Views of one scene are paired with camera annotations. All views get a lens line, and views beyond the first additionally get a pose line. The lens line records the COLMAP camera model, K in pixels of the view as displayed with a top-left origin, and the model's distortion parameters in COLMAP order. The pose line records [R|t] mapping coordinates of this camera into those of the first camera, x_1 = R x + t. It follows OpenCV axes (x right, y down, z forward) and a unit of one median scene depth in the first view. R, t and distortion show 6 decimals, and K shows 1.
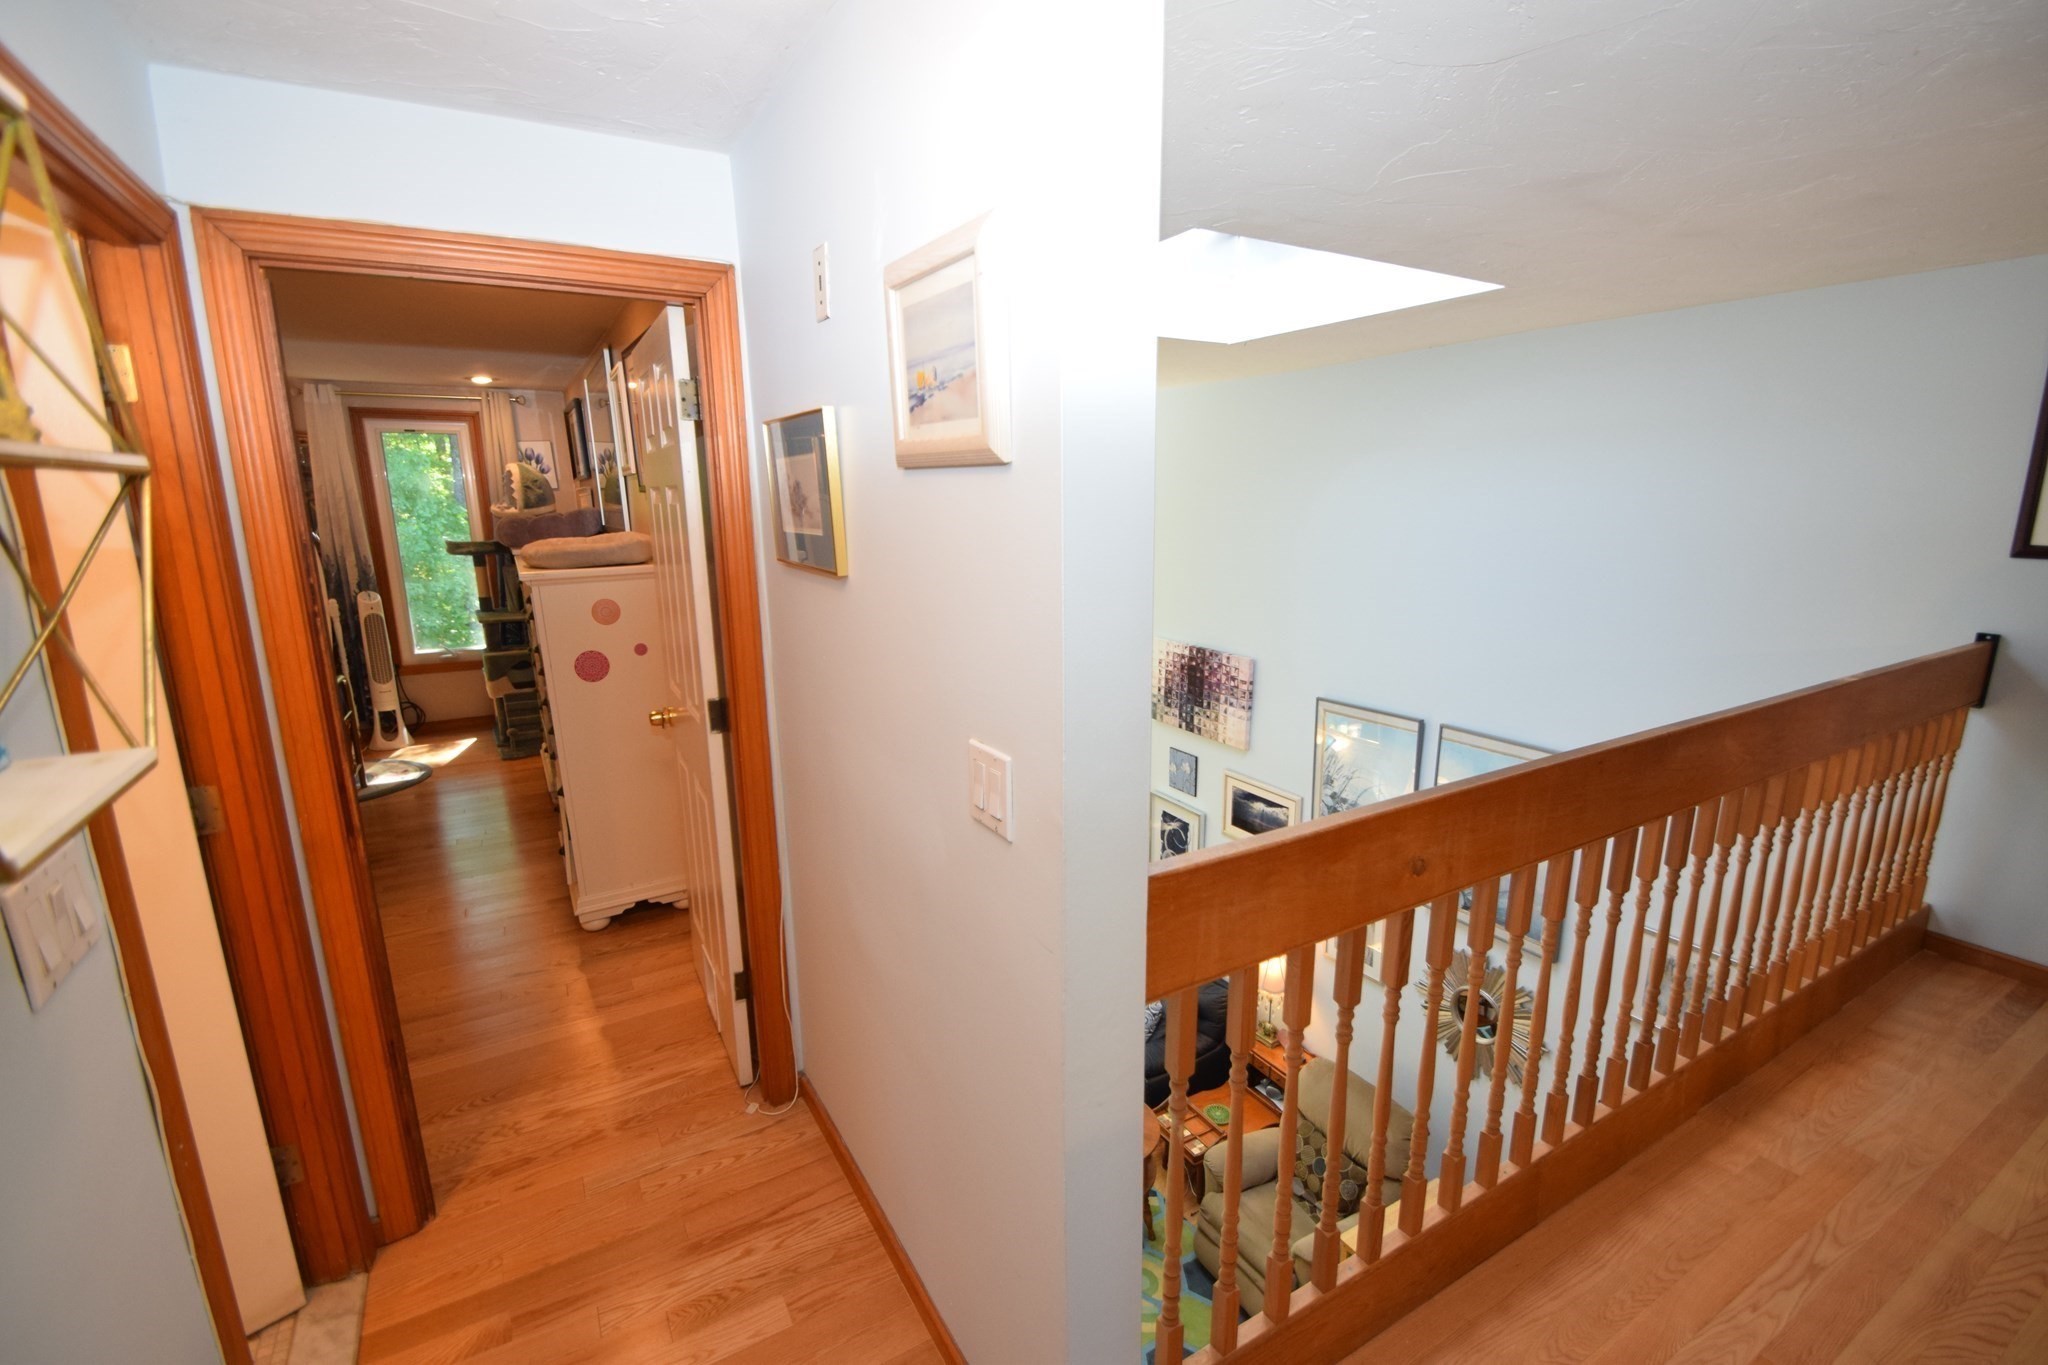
lens RADIAL K [[901.5, 0, 1028.5], [0, 901.5, 718.9], [0, 0, 1]] dist [-0.002850, -0.000864]
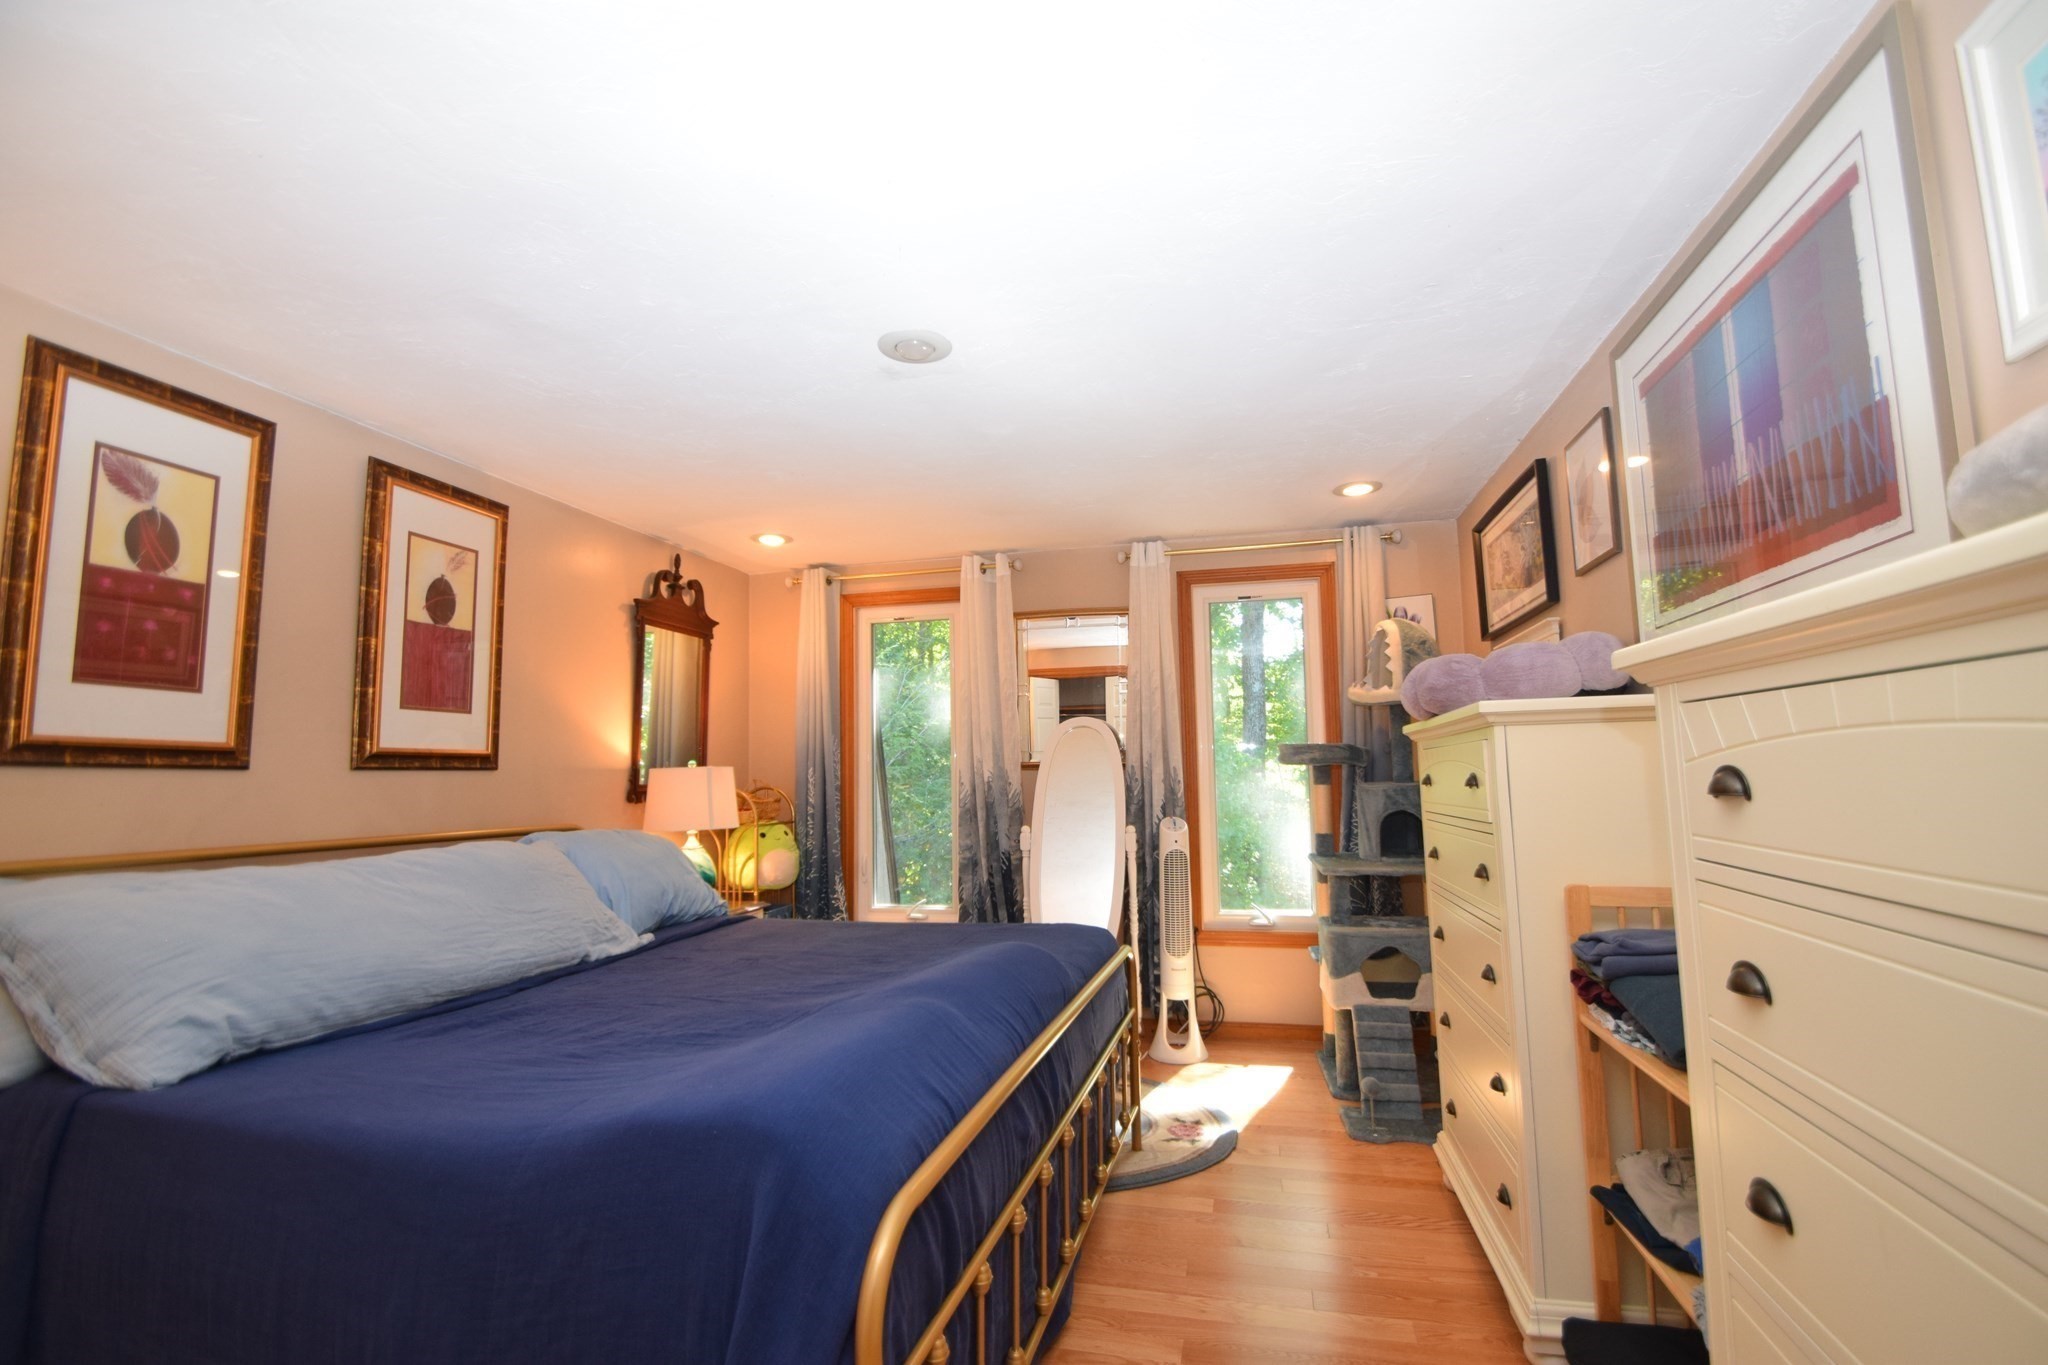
lens RADIAL K [[901.5, 0, 1029.3], [0, 901.5, 681.5], [0, 0, 1]] dist [-0.002850, -0.000864]
pose [[0.718163, -0.082325, -0.690988, -0.322234], [-0.144312, 0.953771, -0.263620, -0.042302], [0.680747, 0.289040, 0.673082, 0.422485]]
